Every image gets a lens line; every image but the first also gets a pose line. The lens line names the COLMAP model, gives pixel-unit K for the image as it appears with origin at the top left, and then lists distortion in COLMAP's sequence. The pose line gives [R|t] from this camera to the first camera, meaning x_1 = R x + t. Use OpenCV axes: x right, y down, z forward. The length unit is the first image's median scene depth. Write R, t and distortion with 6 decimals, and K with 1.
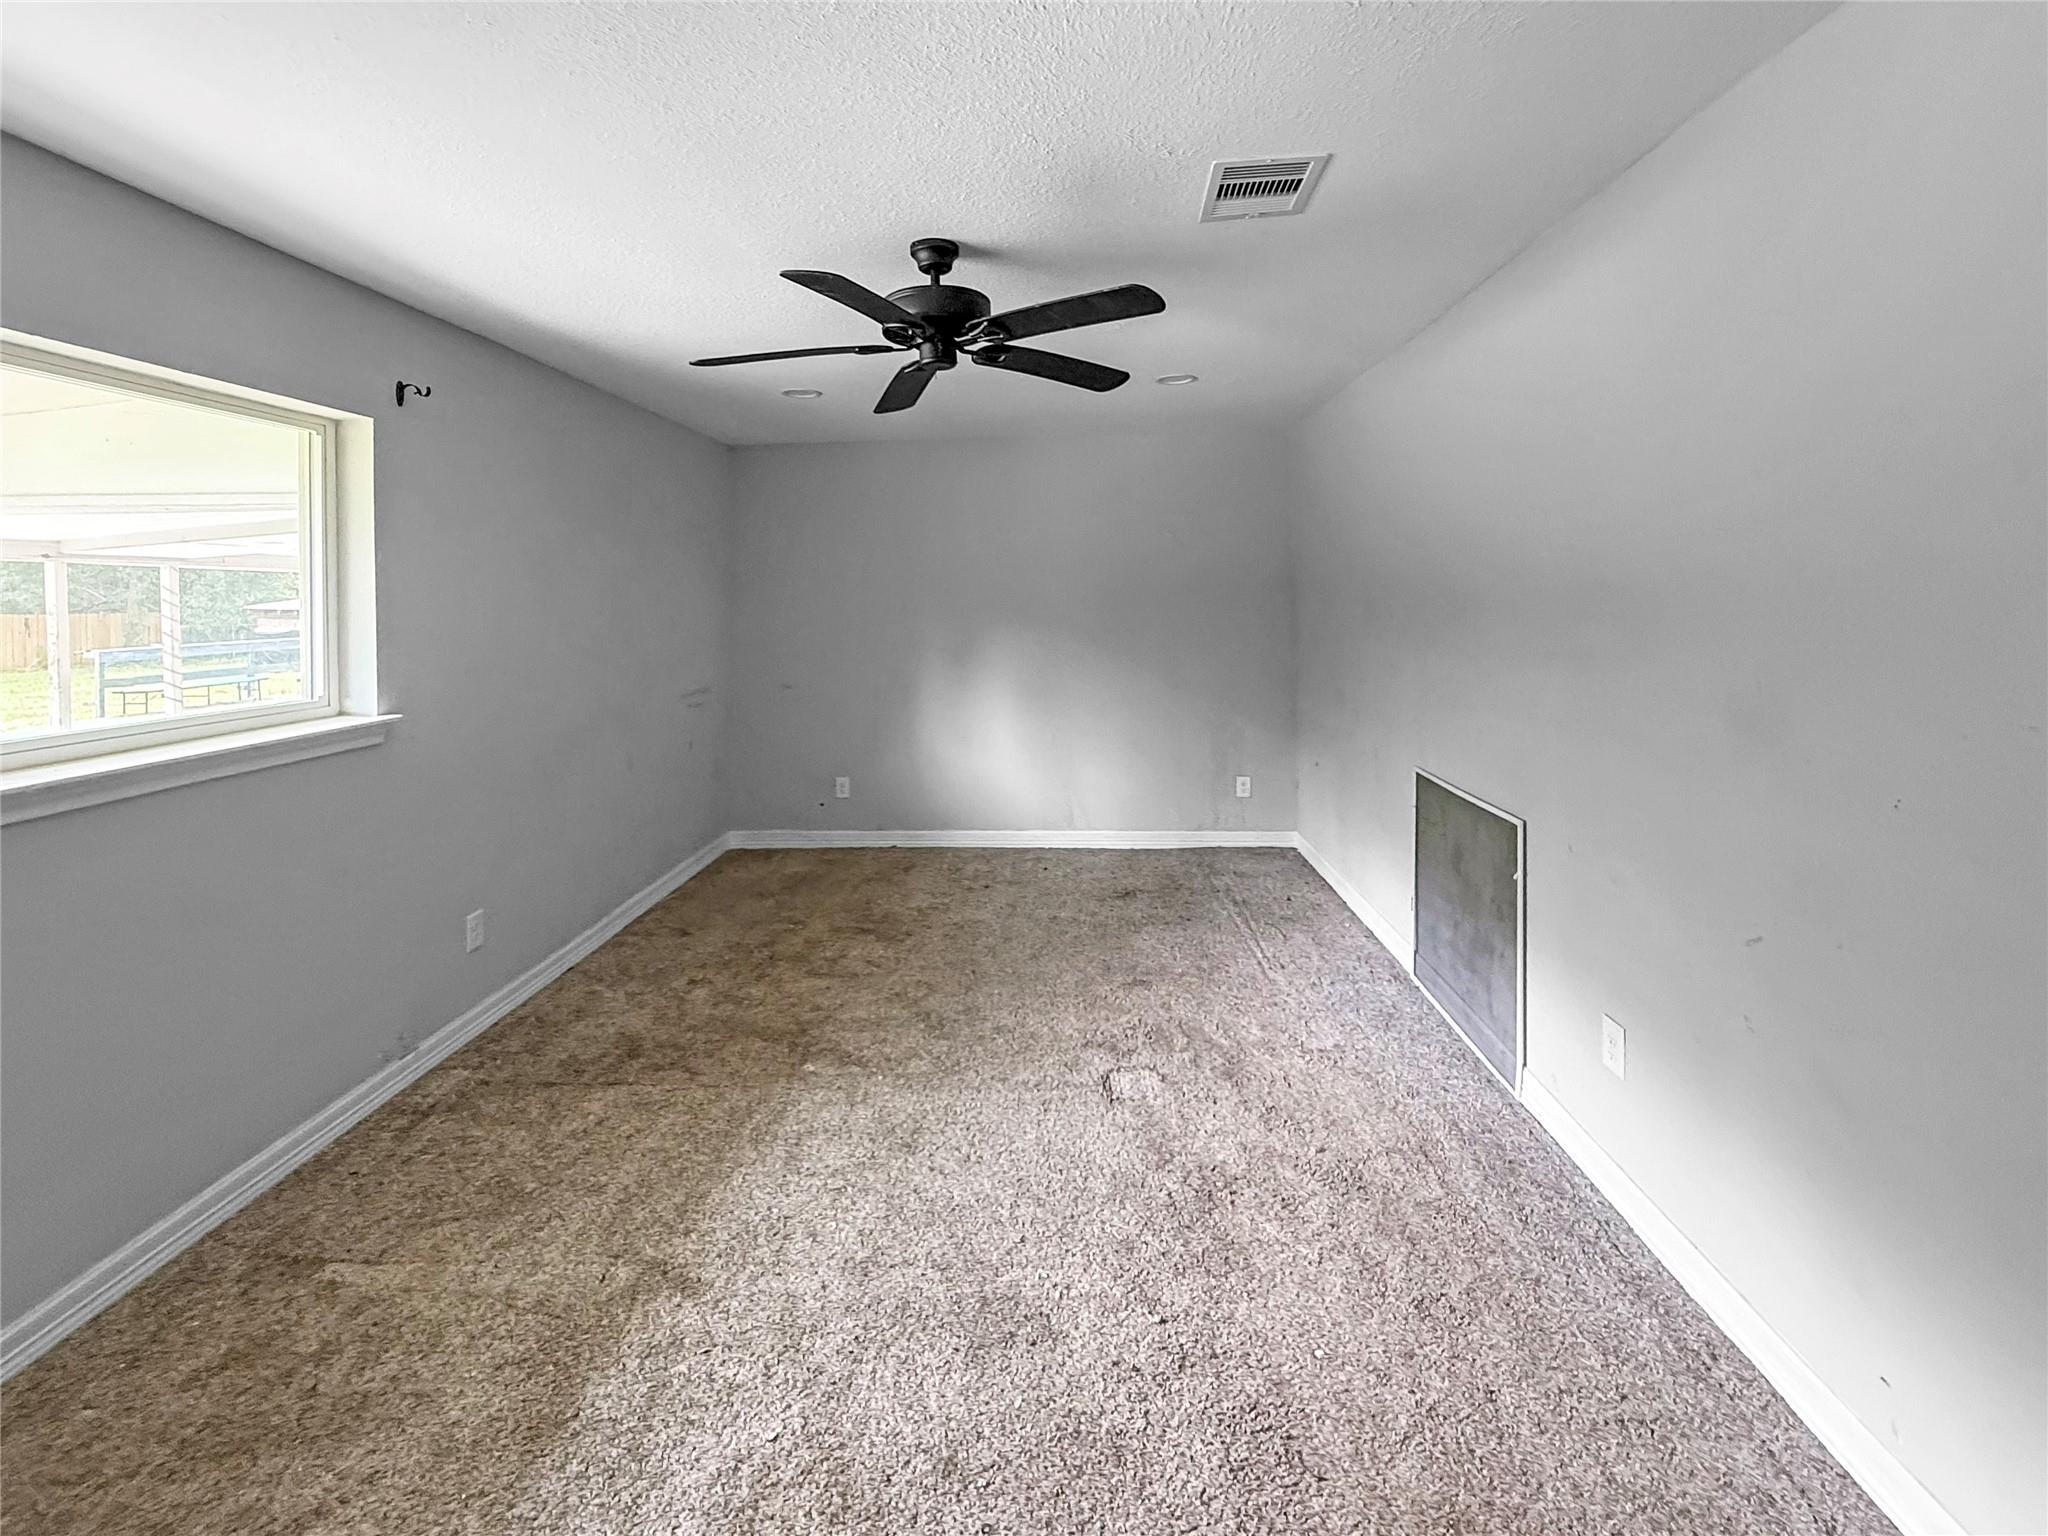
lens RADIAL K [[883.6, 0, 1024.8], [0, 883.6, 601.1], [0, 0, 1]] dist [-0.000075, 0.000476]
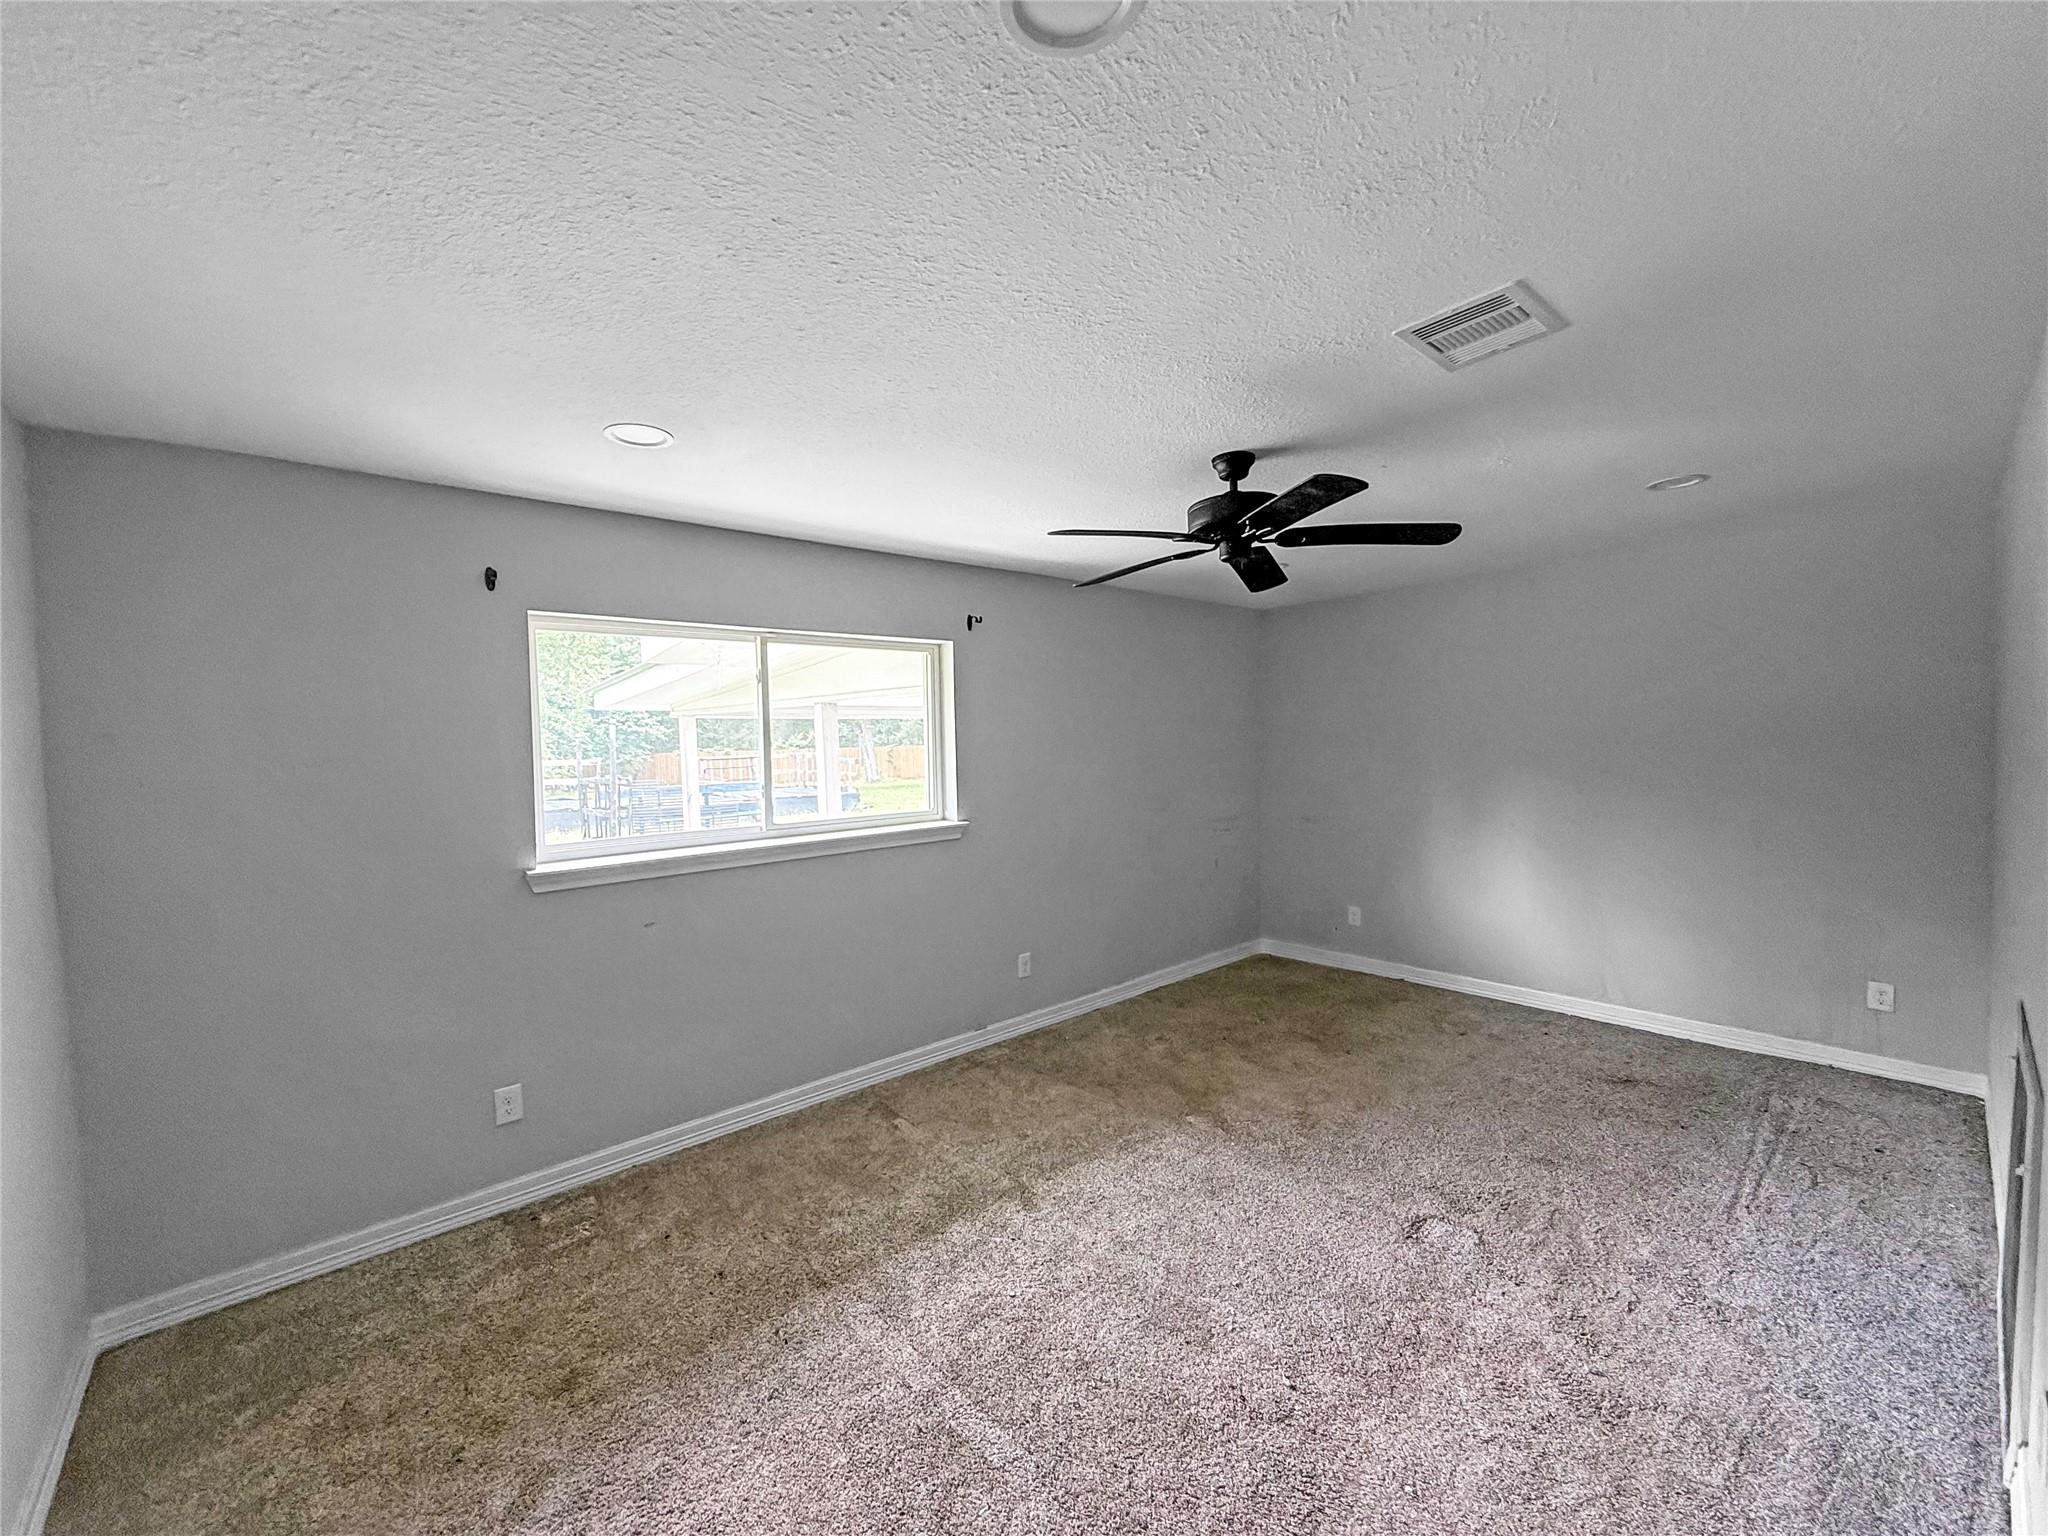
lens RADIAL K [[822.7, 0, 1018.0], [0, 822.7, 775.5], [0, 0, 1]] dist [-0.000388, -0.000194]
pose [[0.696127, 0.028835, -0.717339, 0.468537], [0.010918, 0.998652, 0.050738, -0.035284], [0.717835, -0.043152, 0.694874, 0.015600]]
